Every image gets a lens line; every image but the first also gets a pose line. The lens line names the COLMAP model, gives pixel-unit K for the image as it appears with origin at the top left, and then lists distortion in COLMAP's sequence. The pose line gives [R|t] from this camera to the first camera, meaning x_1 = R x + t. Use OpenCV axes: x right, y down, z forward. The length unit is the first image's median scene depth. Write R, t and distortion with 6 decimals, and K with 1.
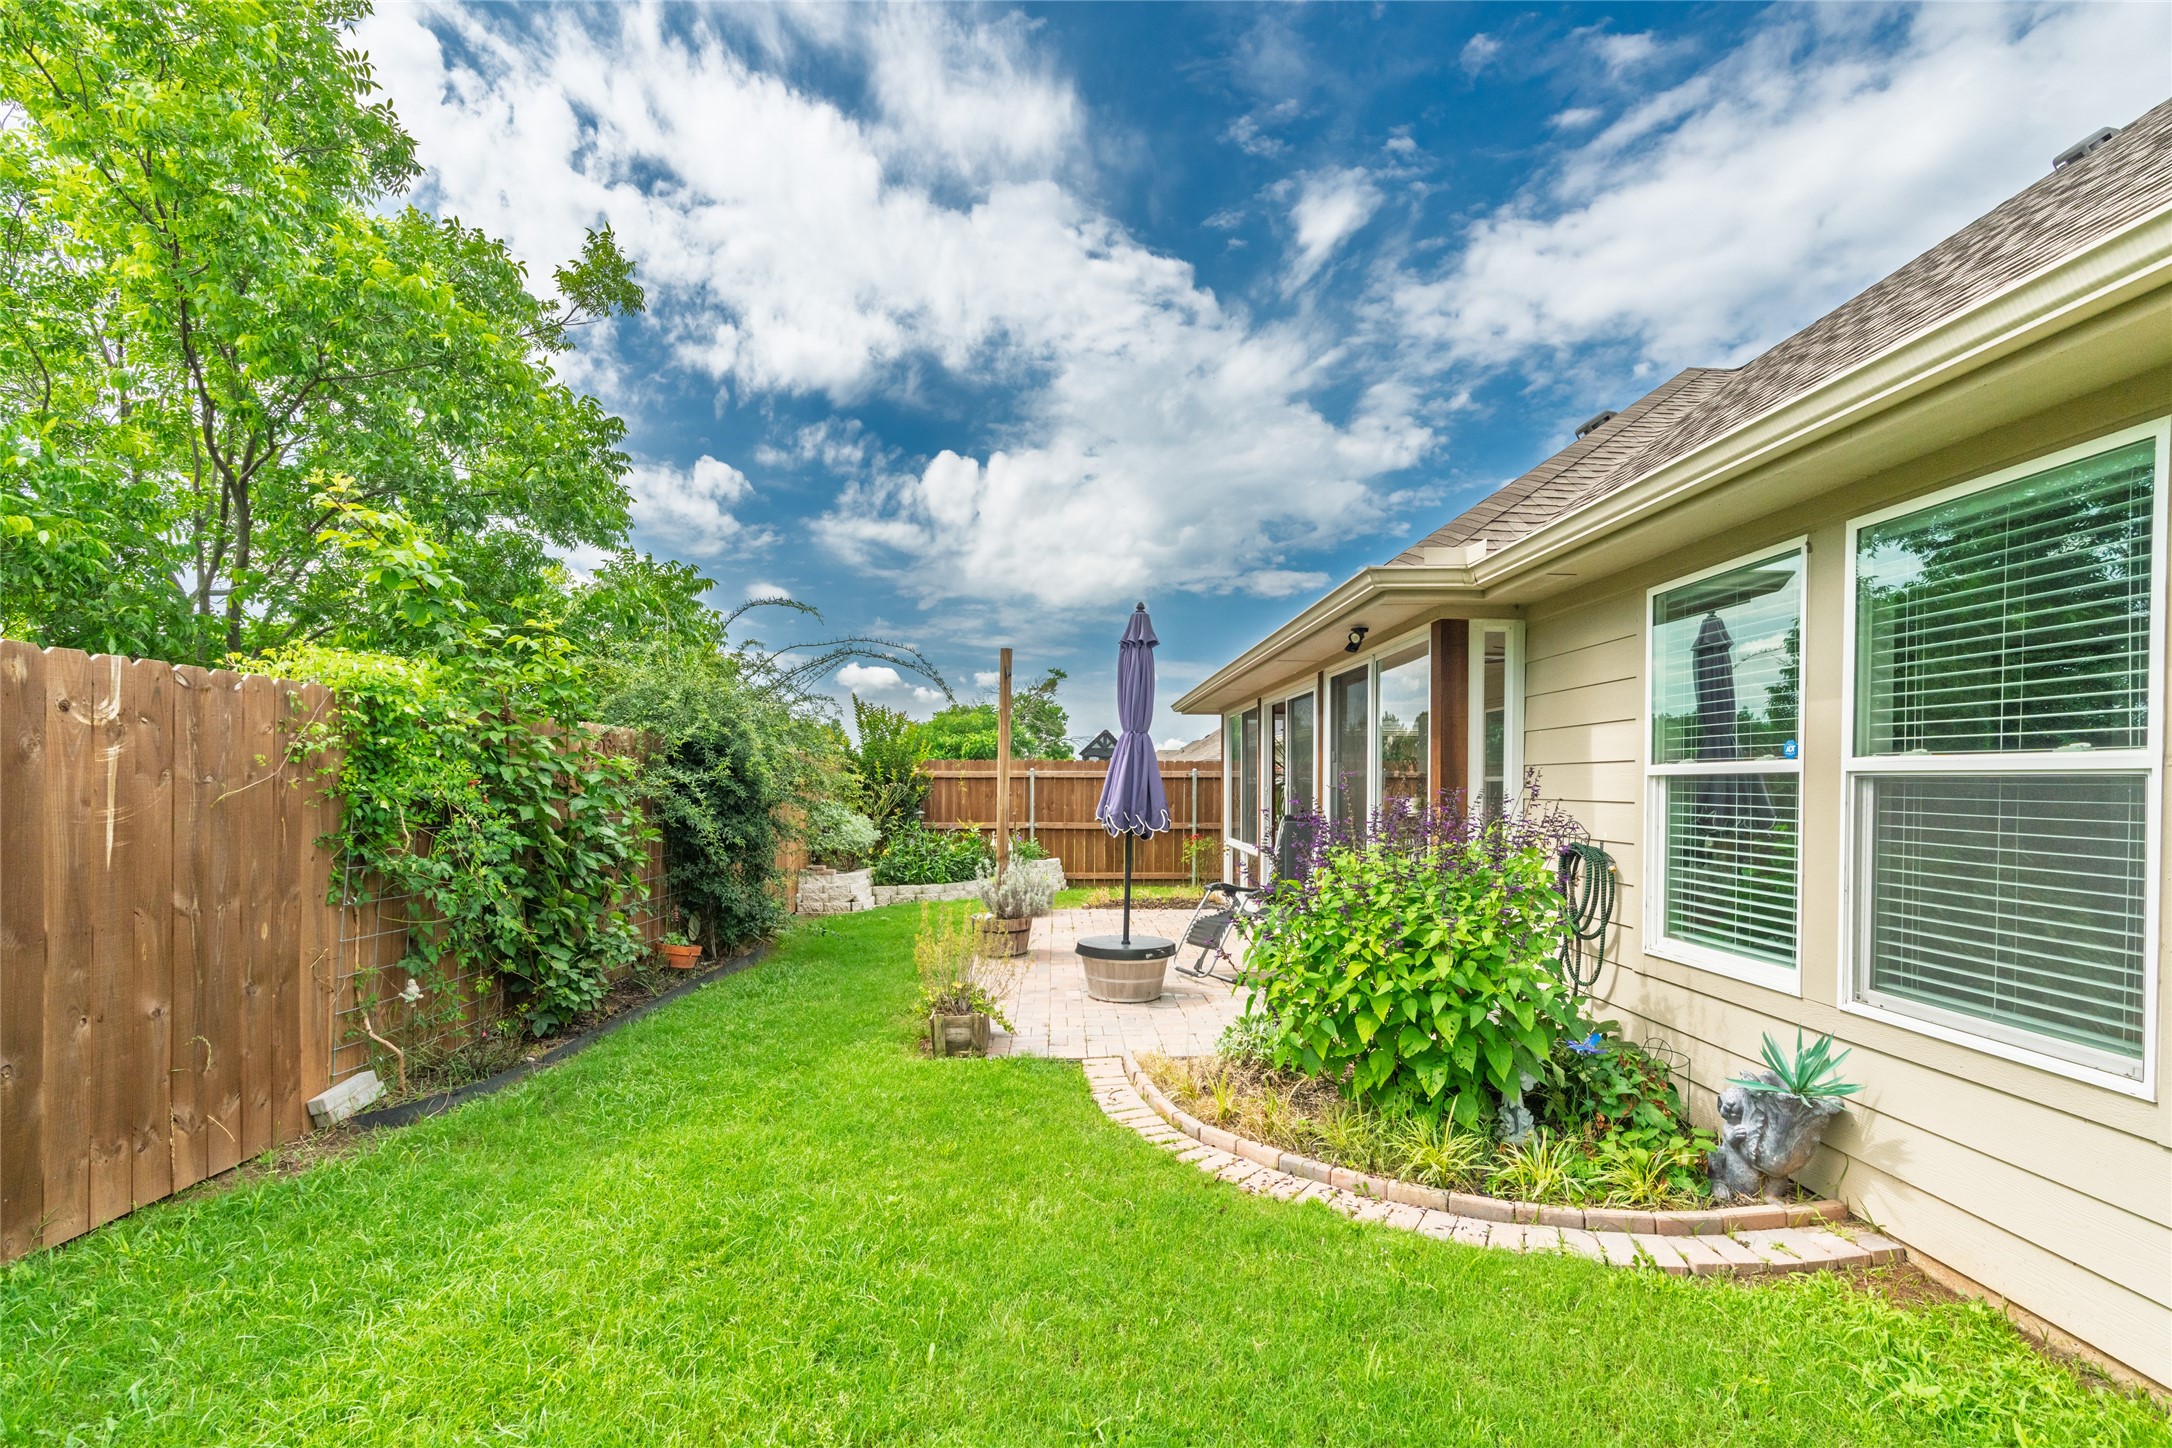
lens RADIAL K [[997.8, 0, 1103.2], [0, 997.8, 778.6], [0, 0, 1]] dist [-0.005888, 0.004739]
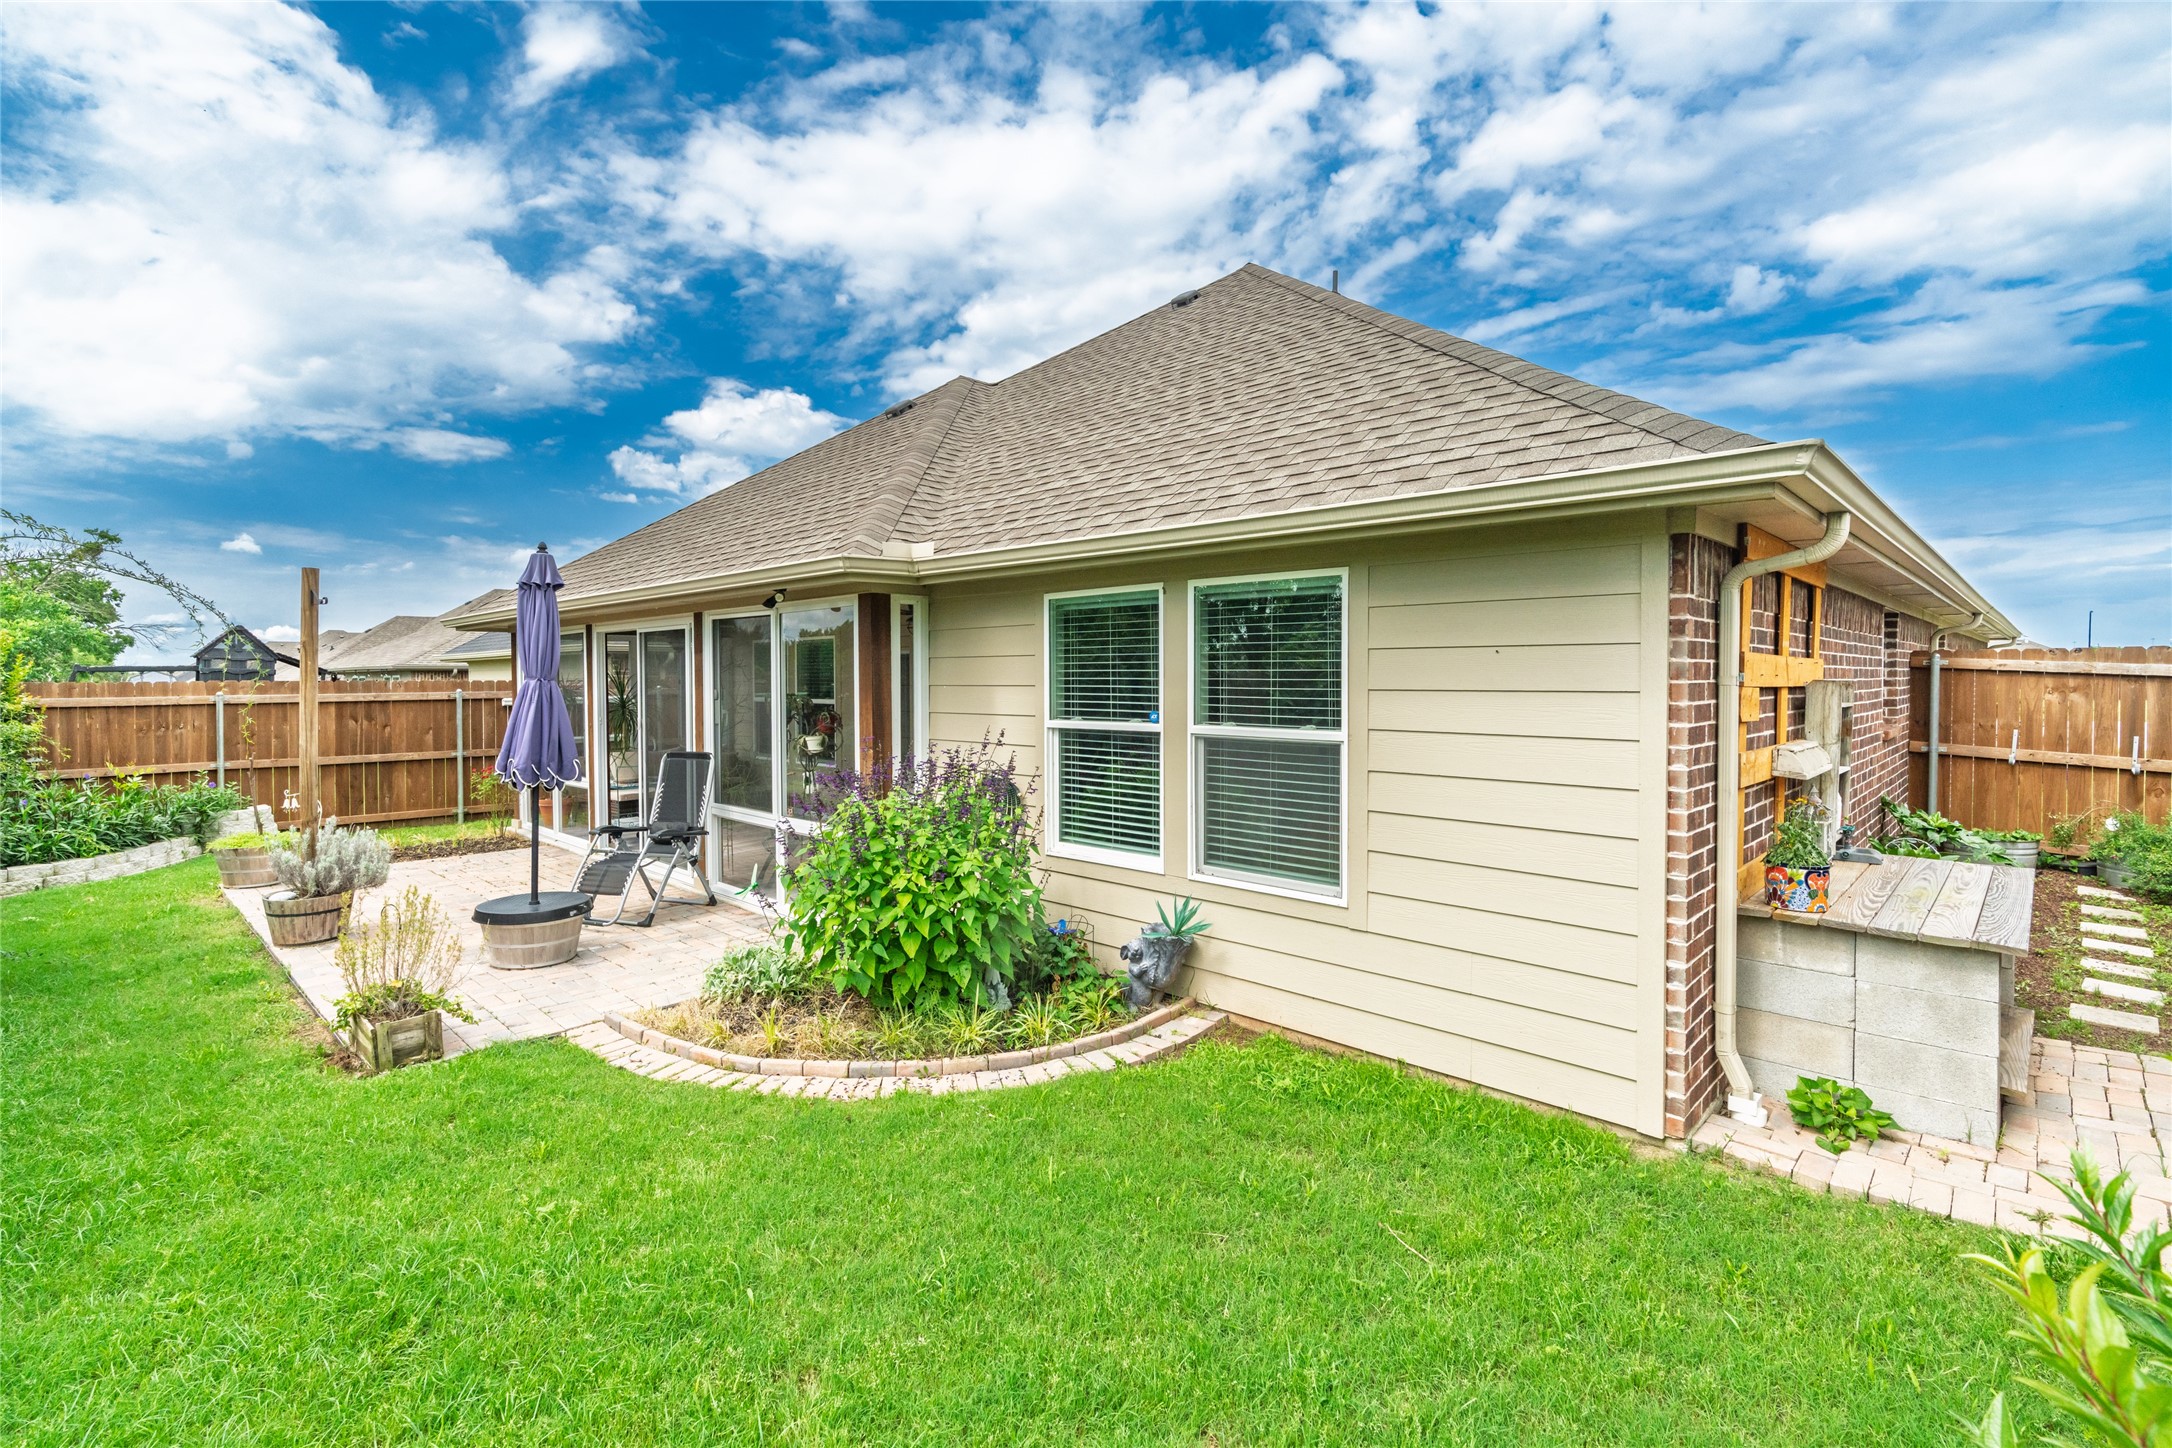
lens RADIAL K [[997.8, 0, 1097.9], [0, 997.8, 731.3], [0, 0, 1]] dist [-0.005888, 0.004739]
pose [[0.731277, -0.039289, 0.680948, -0.285141], [0.001448, 0.998427, 0.056051, -0.061153], [-0.682079, -0.040002, 0.730183, -0.040066]]
